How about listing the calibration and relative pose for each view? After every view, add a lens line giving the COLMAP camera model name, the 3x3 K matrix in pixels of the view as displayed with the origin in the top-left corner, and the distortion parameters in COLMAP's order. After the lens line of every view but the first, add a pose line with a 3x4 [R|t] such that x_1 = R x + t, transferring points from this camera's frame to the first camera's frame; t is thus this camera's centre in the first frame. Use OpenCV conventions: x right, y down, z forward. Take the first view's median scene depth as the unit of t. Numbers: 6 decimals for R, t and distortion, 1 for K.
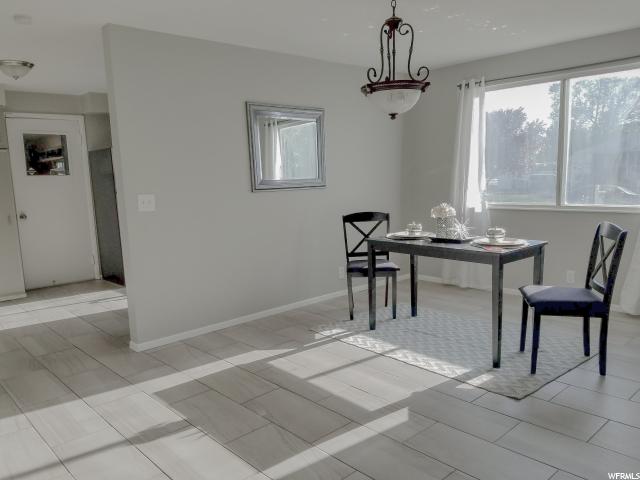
lens RADIAL K [[494.2, 0, 320.7], [0, 494.2, 255.1], [0, 0, 1]] dist [0.184205, -0.304282]
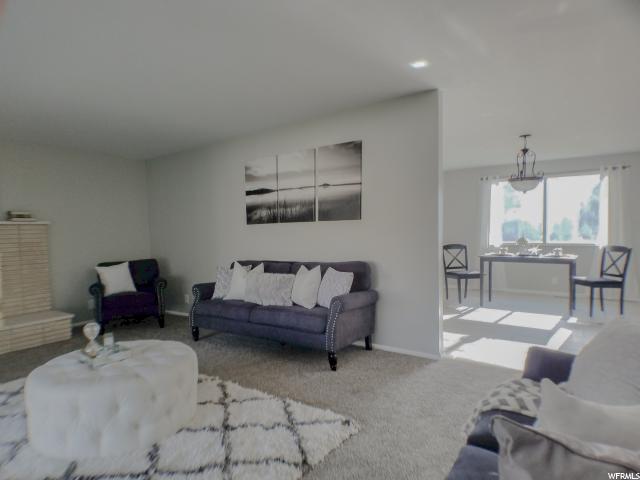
lens RADIAL K [[382.8, 0, 287.1], [0, 382.8, 257.1], [0, 0, 1]] dist [0.075882, -0.087700]
pose [[0.982843, 0.005046, 0.184373, -0.816779], [0.016293, 0.993342, -0.114042, 0.116304], [-0.183721, 0.115089, 0.976218, -0.266888]]
